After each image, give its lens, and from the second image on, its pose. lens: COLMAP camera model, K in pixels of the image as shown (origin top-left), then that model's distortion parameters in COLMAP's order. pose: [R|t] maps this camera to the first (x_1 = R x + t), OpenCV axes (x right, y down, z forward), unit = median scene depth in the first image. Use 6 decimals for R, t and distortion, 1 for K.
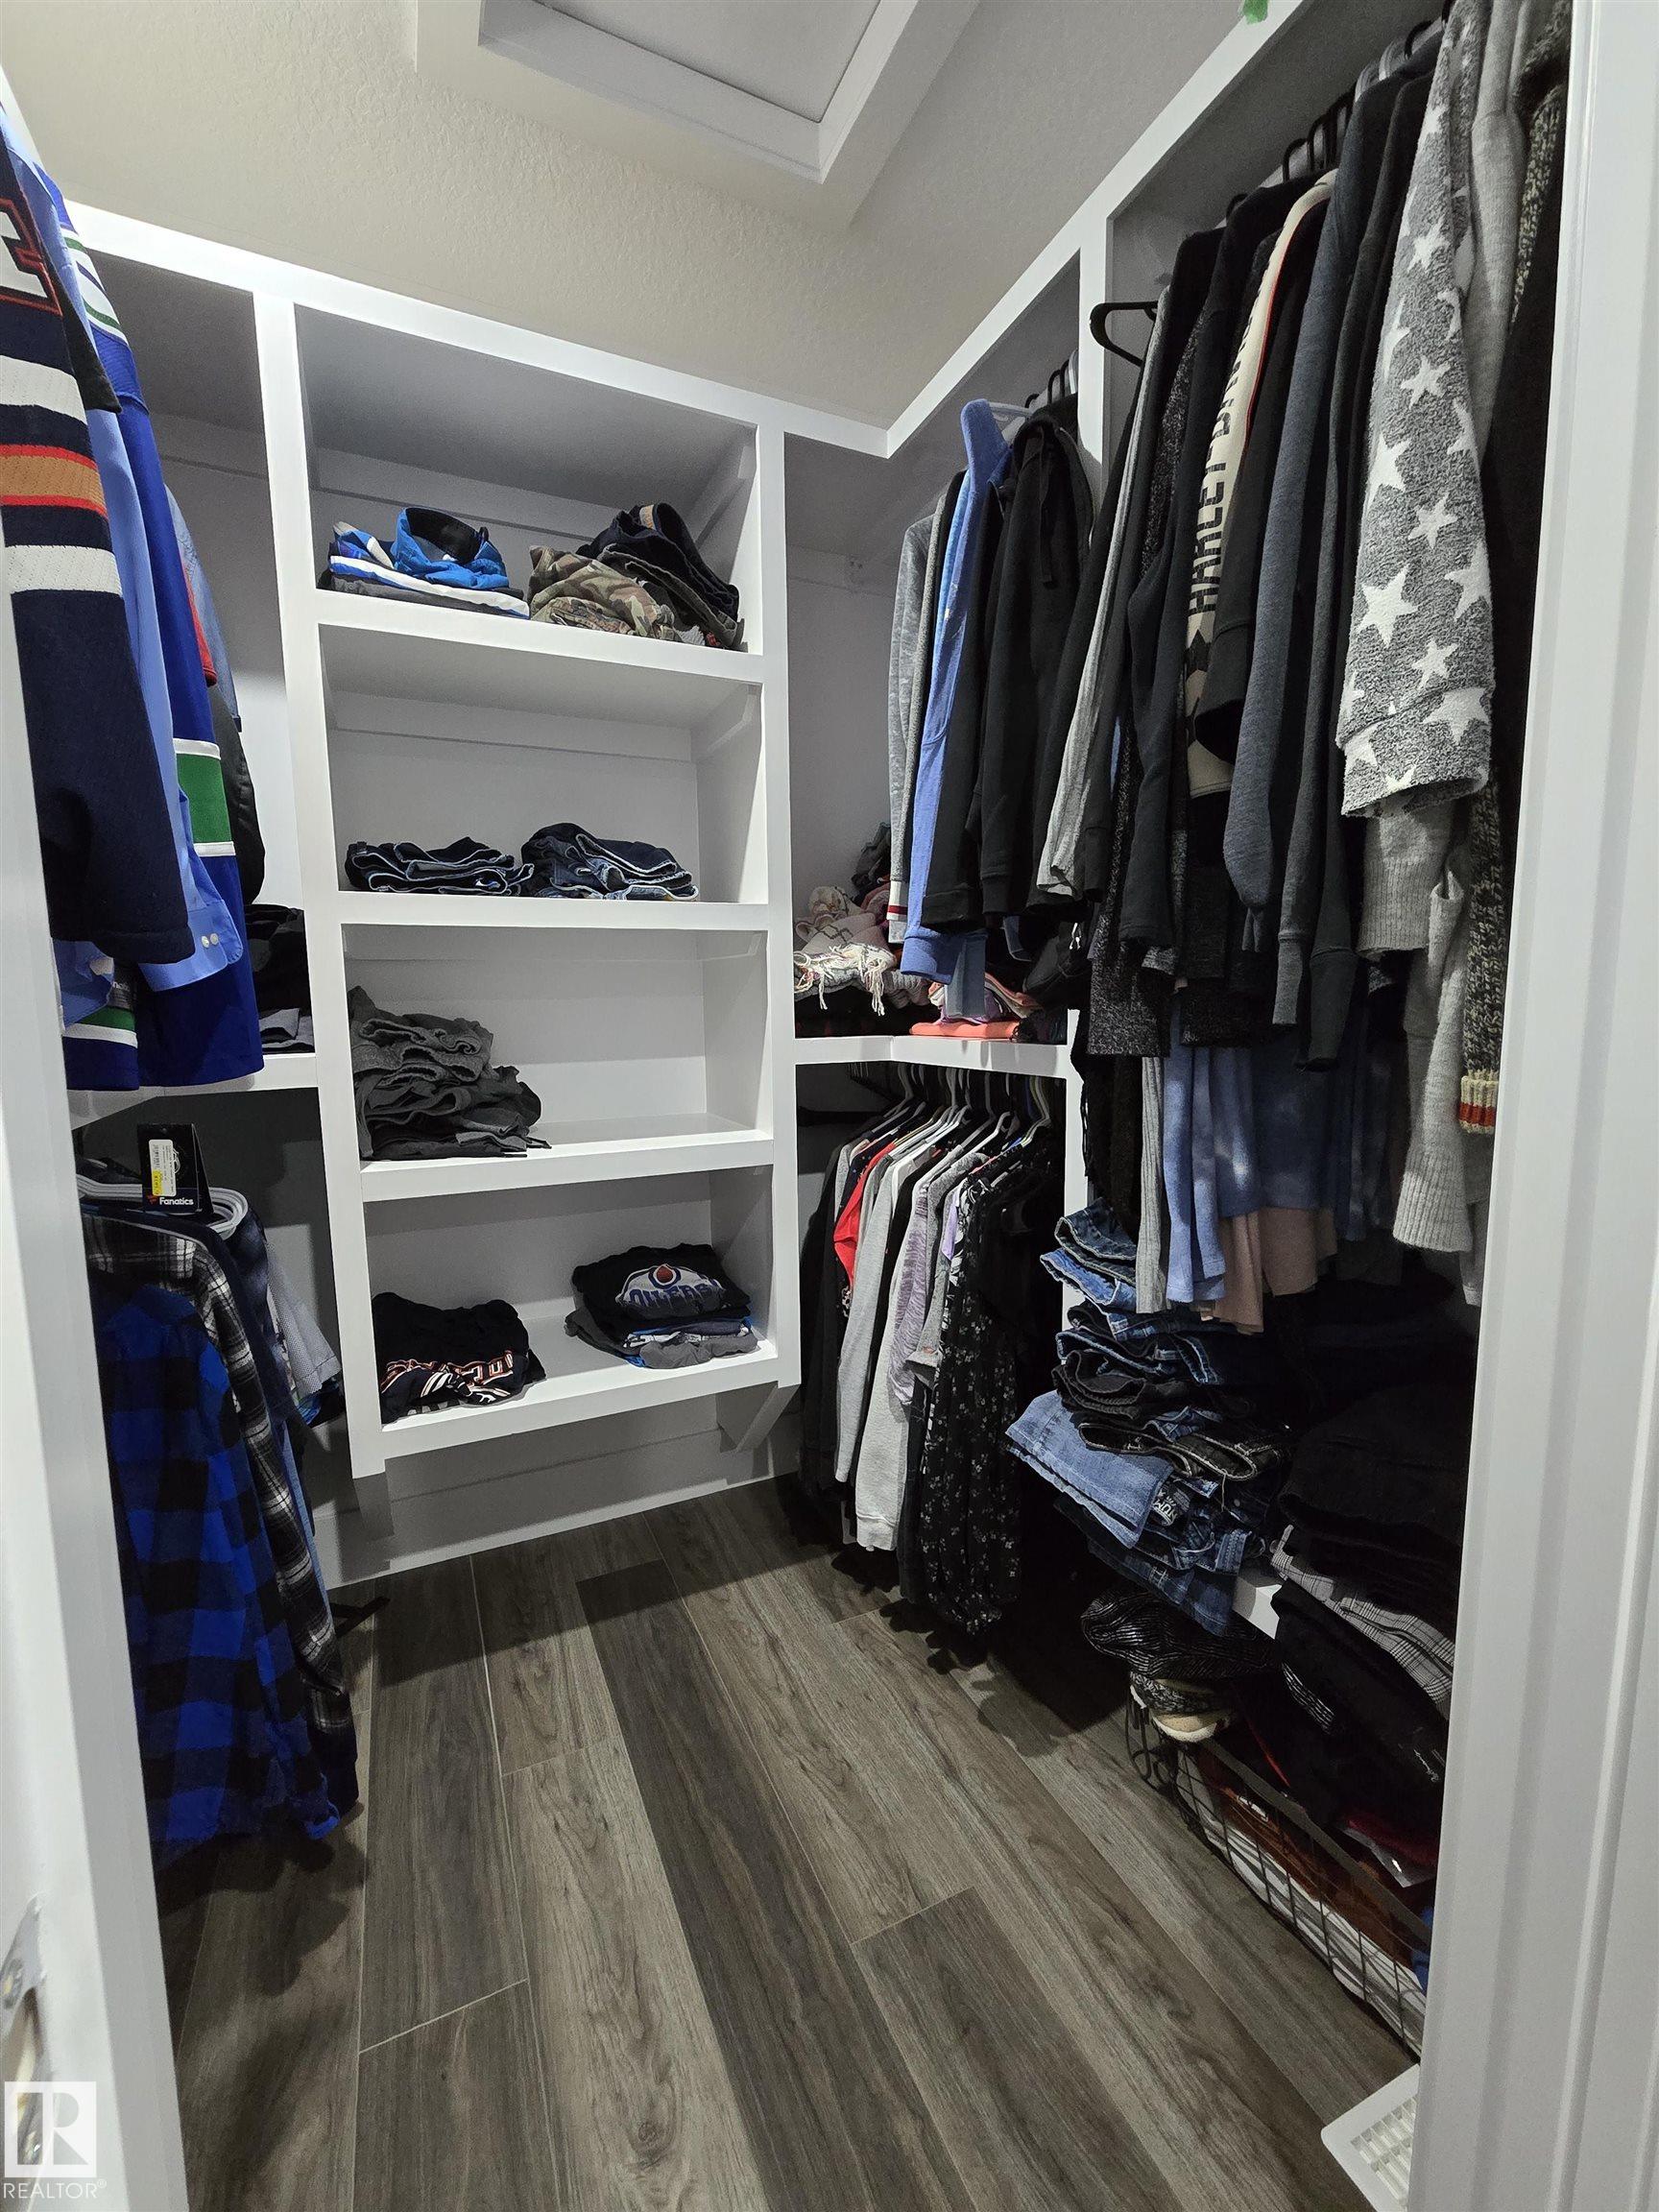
lens RADIAL K [[908.3, 0, 813.6], [0, 908.3, 1106.4], [0, 0, 1]] dist [-0.000385, 0.001267]
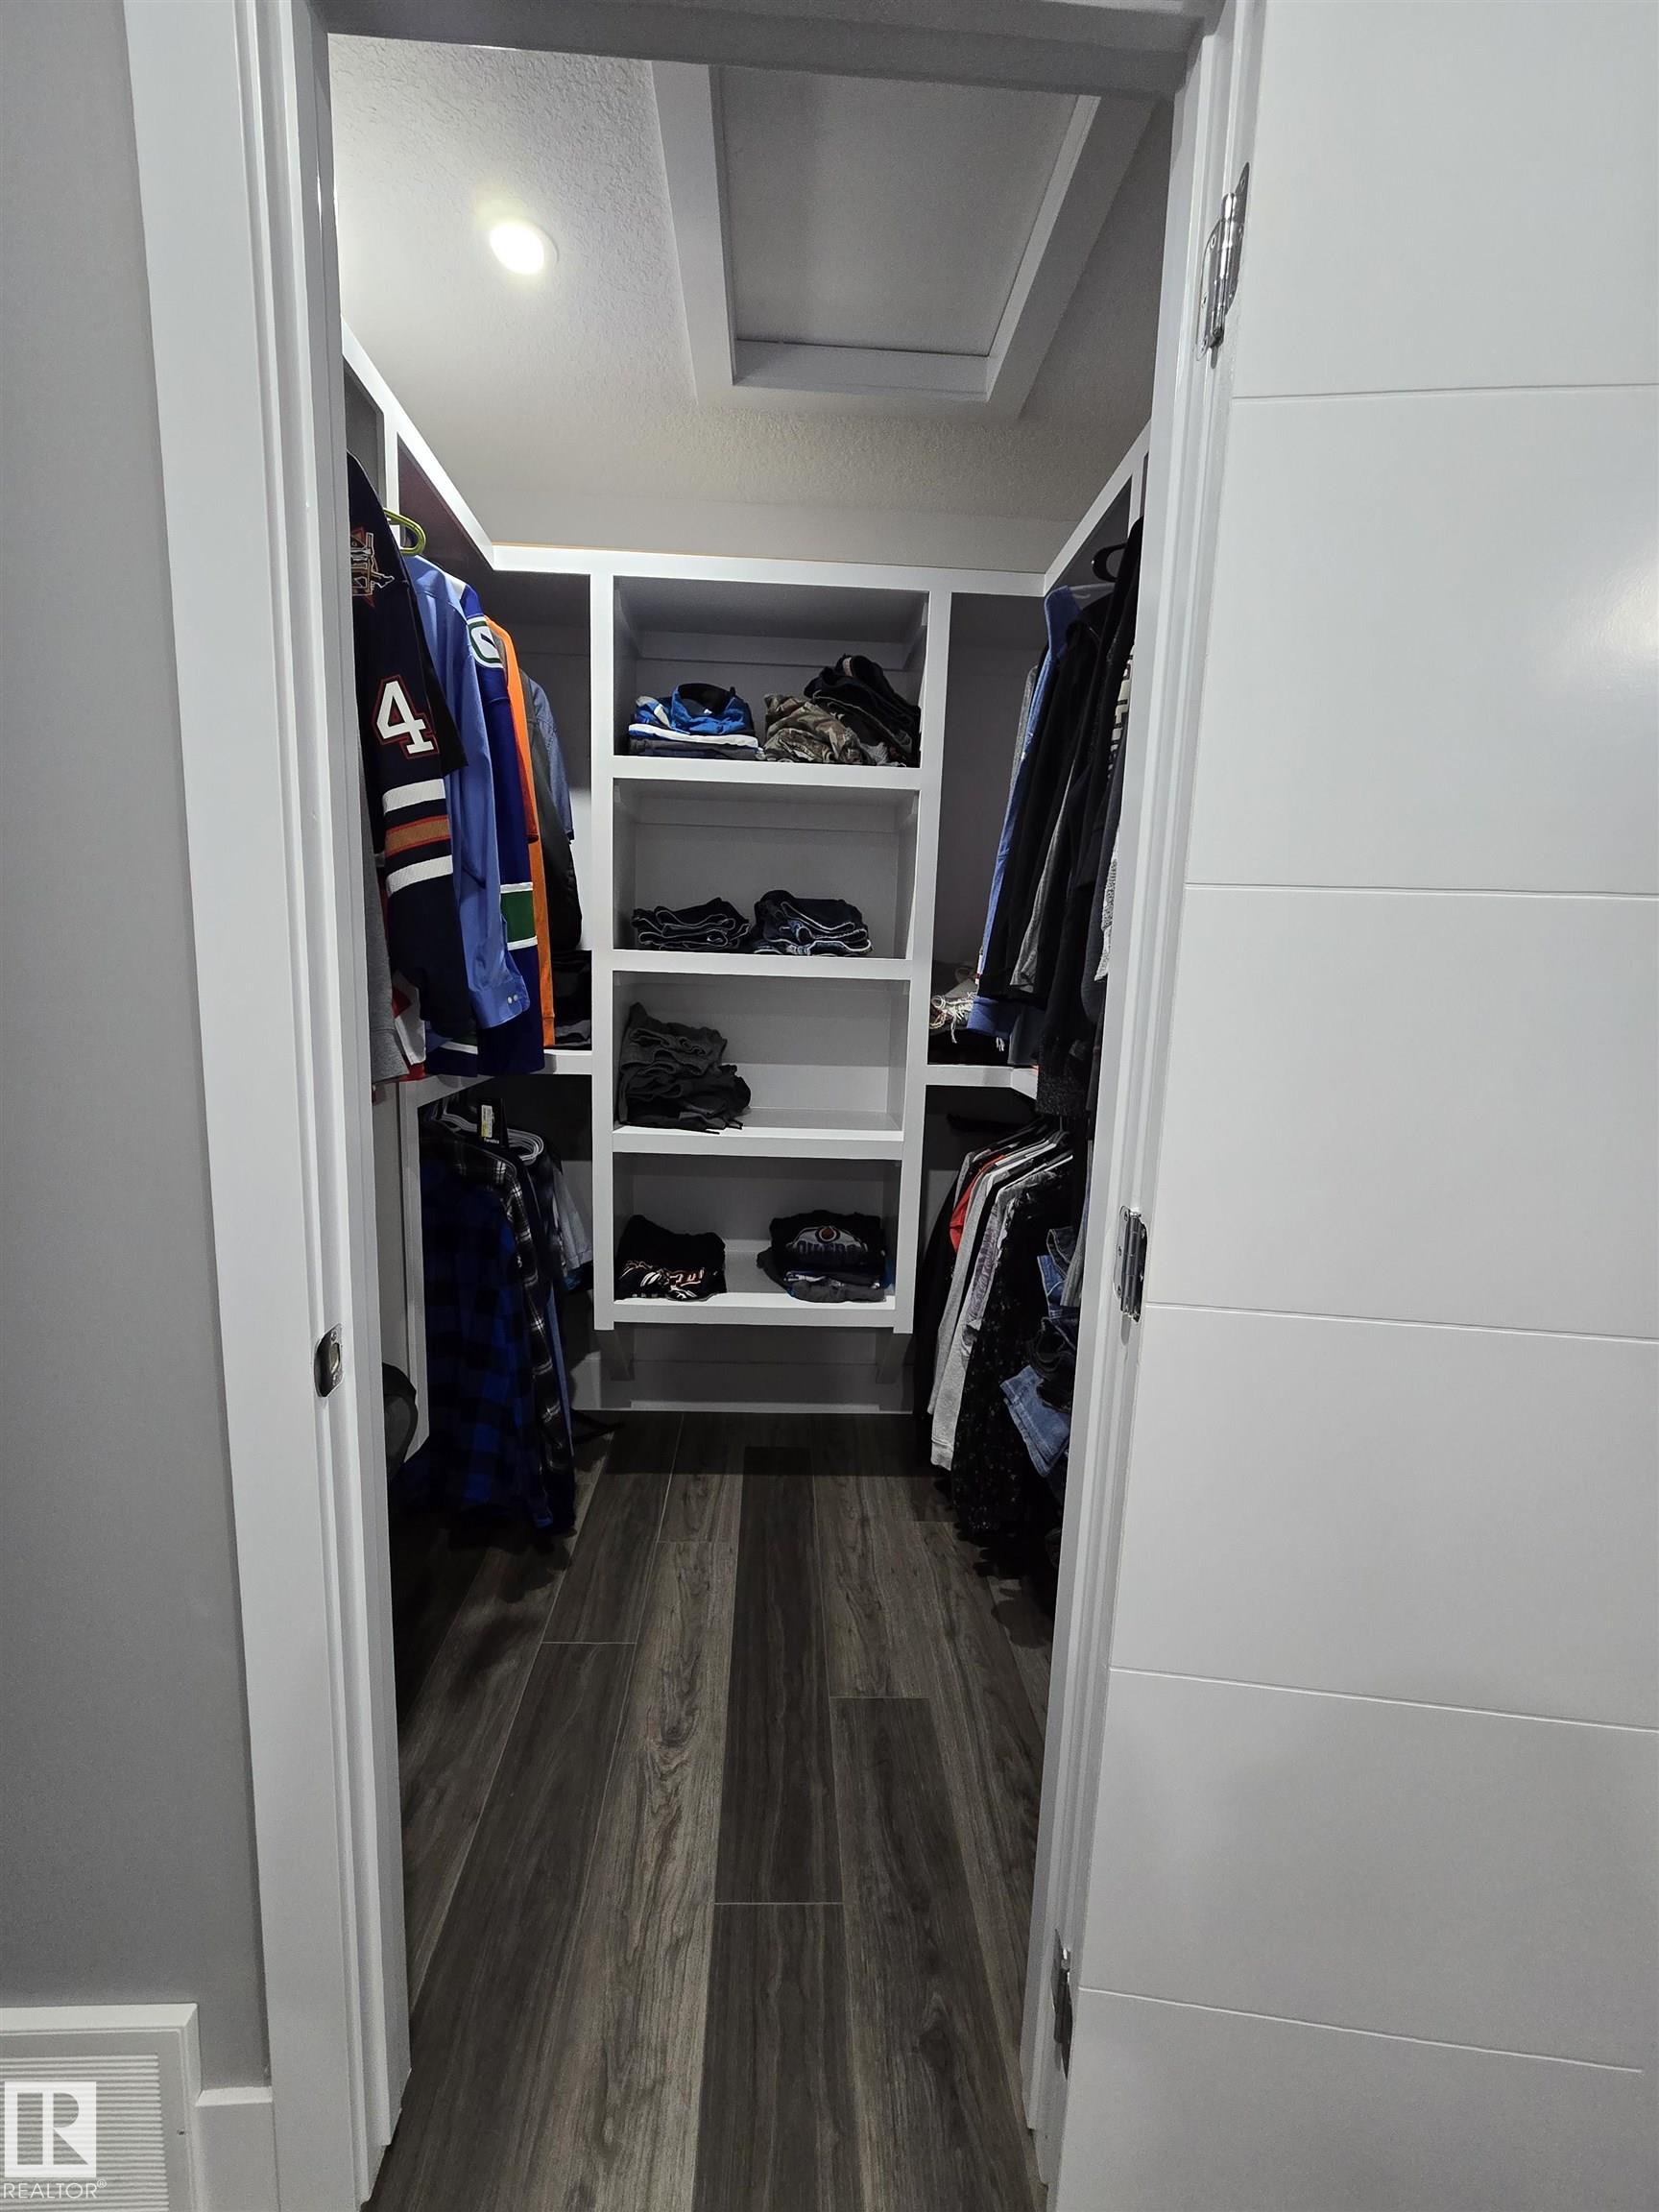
lens RADIAL K [[908.3, 0, 813.1], [0, 908.3, 1106.2], [0, 0, 1]] dist [-0.000385, 0.001267]
pose [[0.924505, 0.102940, -0.367006, 0.332733], [-0.093027, 0.994662, 0.044650, -0.063533], [0.369644, -0.007138, 0.929146, -0.265341]]
